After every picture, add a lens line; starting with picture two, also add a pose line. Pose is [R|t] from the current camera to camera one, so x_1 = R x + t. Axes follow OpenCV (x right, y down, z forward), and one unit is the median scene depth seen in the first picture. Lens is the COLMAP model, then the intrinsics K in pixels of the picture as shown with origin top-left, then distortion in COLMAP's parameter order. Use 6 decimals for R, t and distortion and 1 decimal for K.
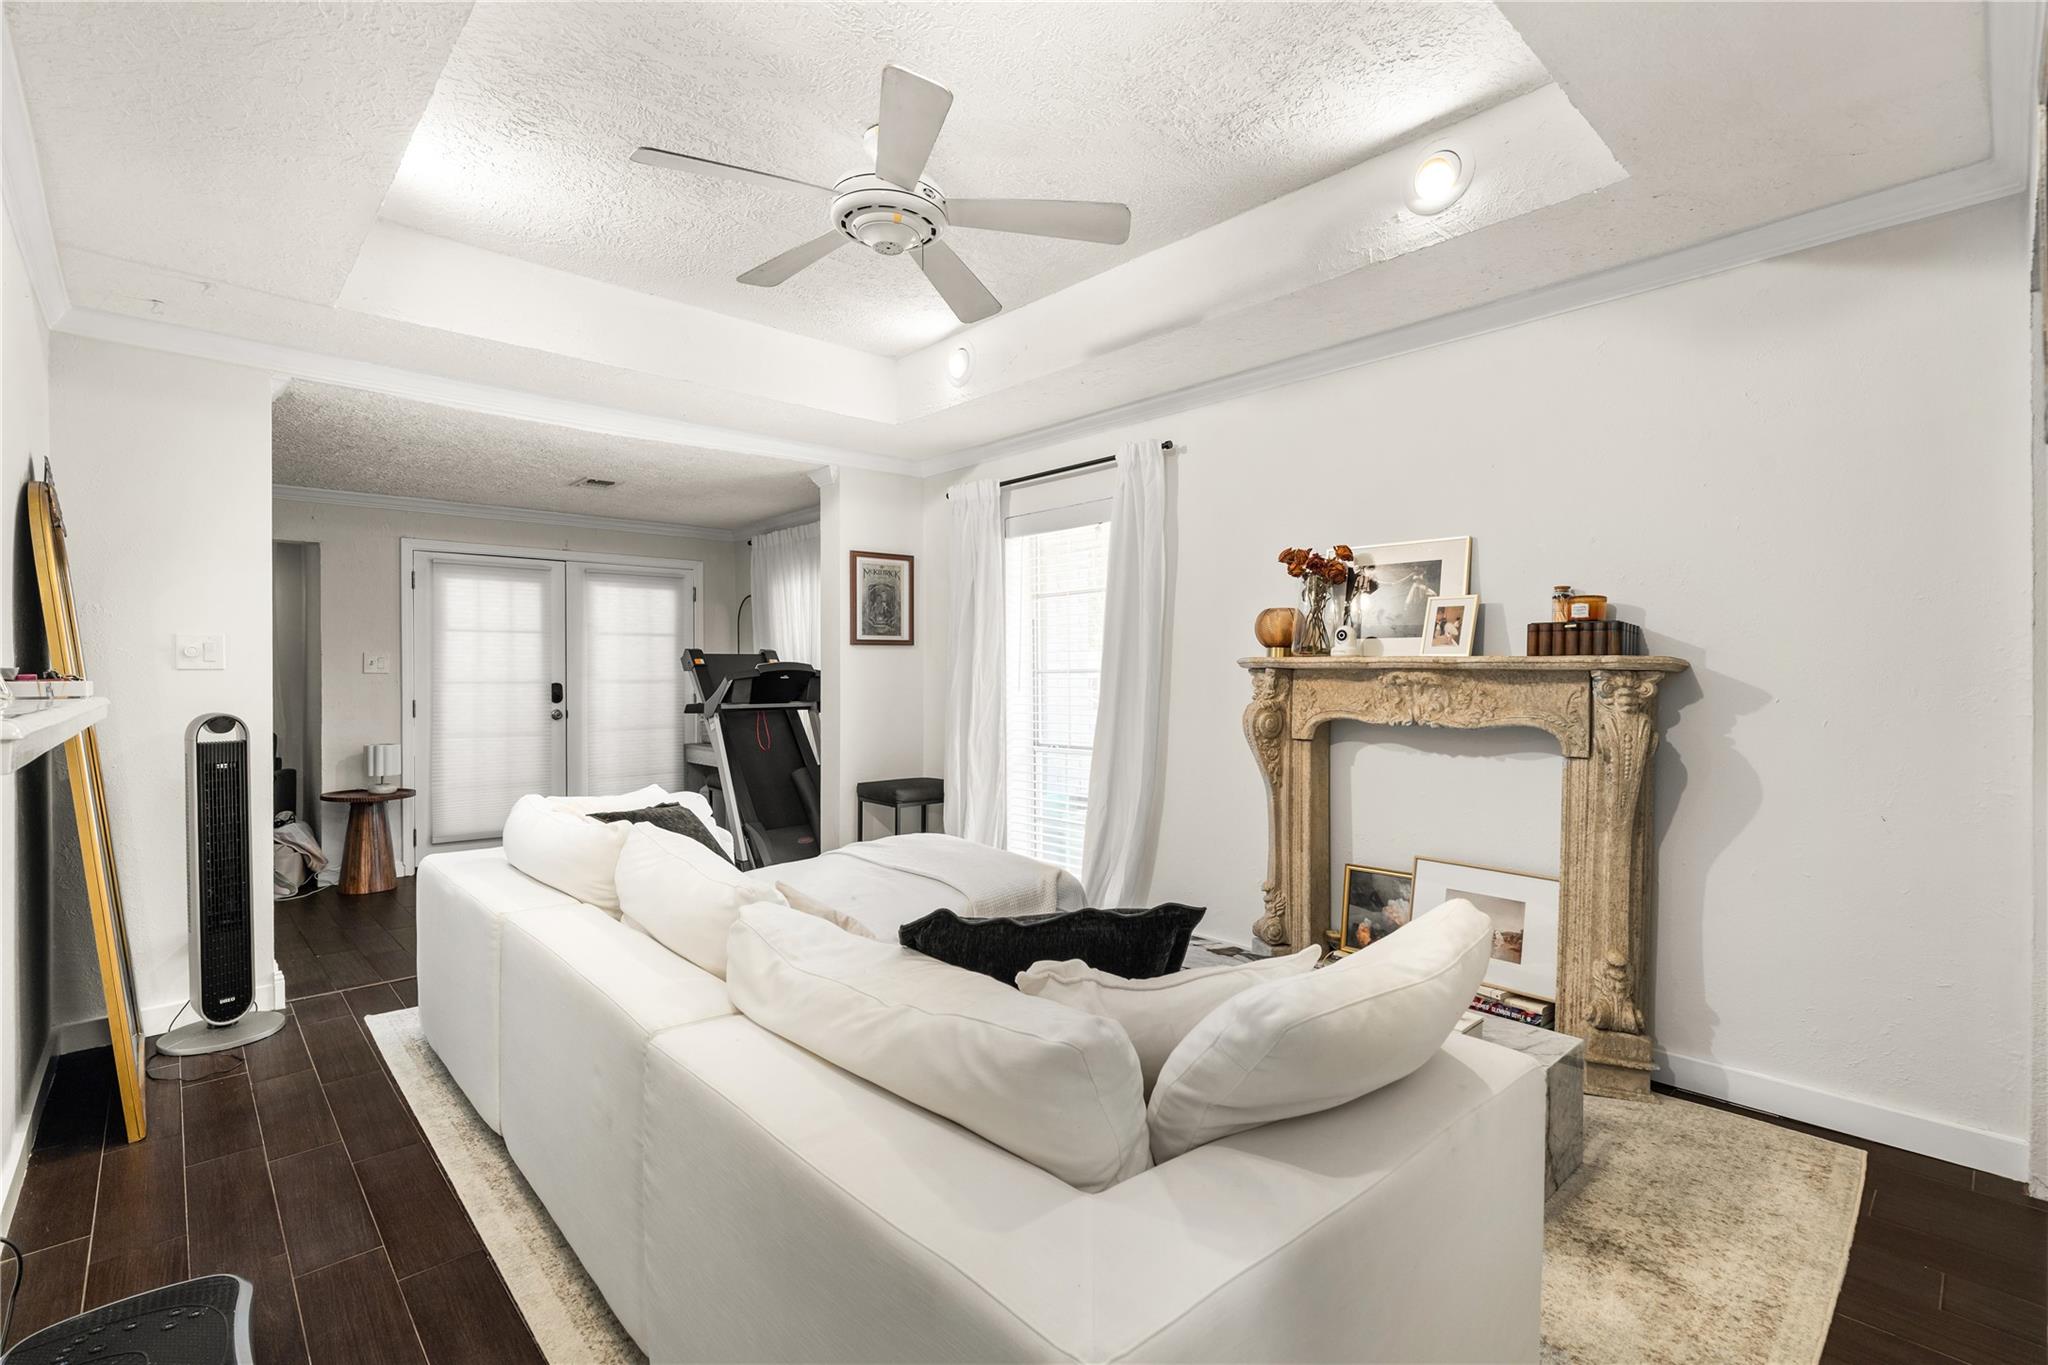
lens RADIAL K [[922.9, 0, 1024.0], [0, 922.9, 682.5], [0, 0, 1]] dist [-0.004973, 0.000478]
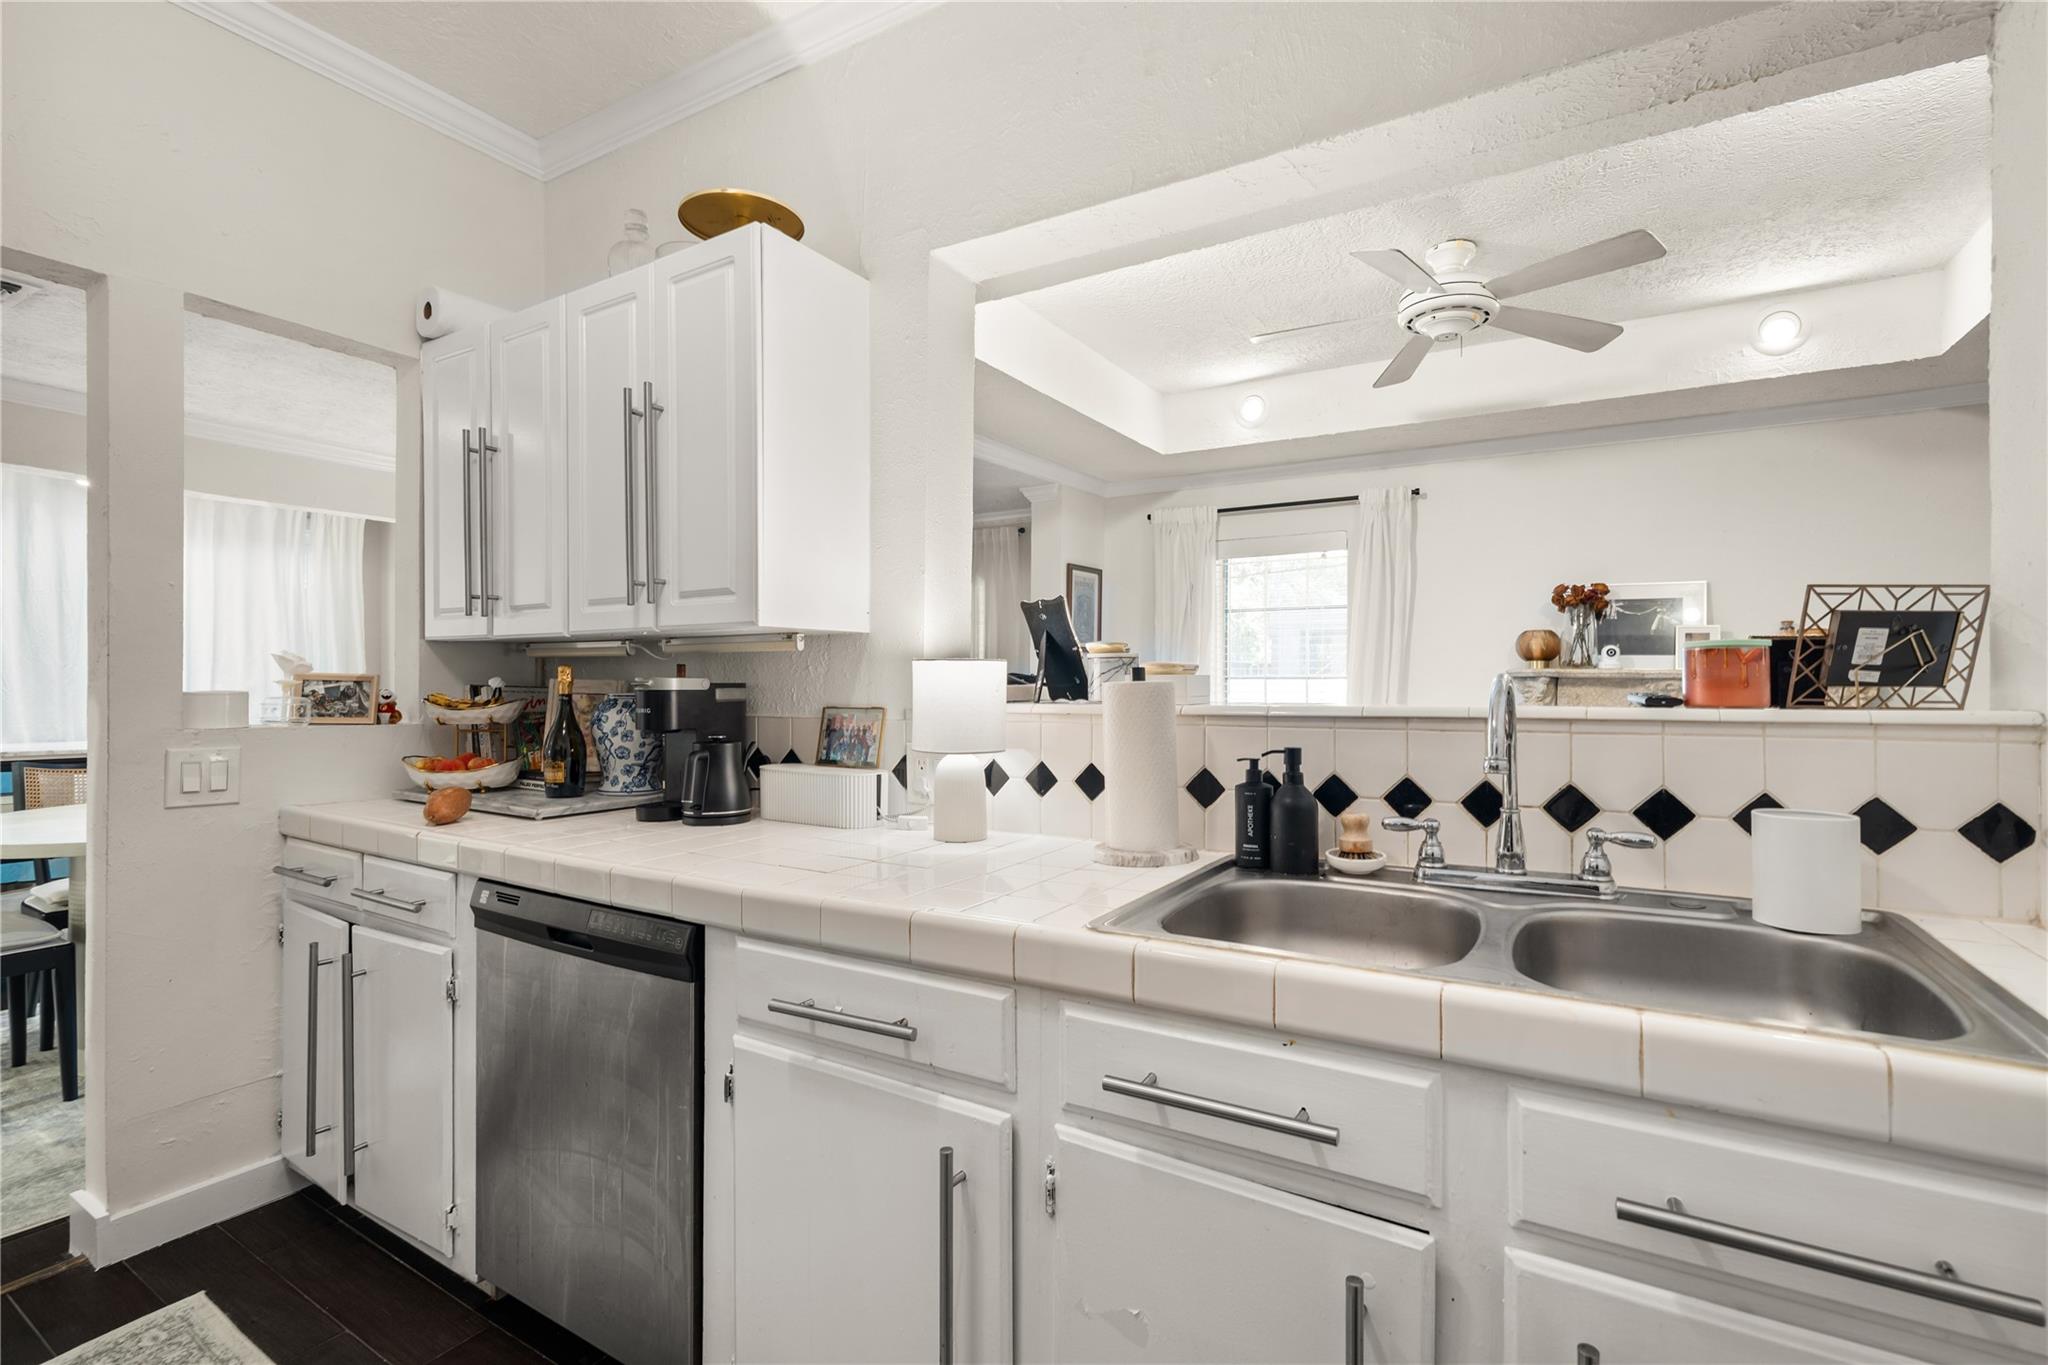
lens RADIAL K [[922.9, 0, 1024.0], [0, 922.9, 682.5], [0, 0, 1]] dist [-0.004973, 0.000478]
pose [[0.962234, 0.004047, 0.272194, -0.652086], [-0.003314, 0.999990, -0.003155, -0.001713], [-0.272204, 0.002134, 0.962237, -0.021090]]
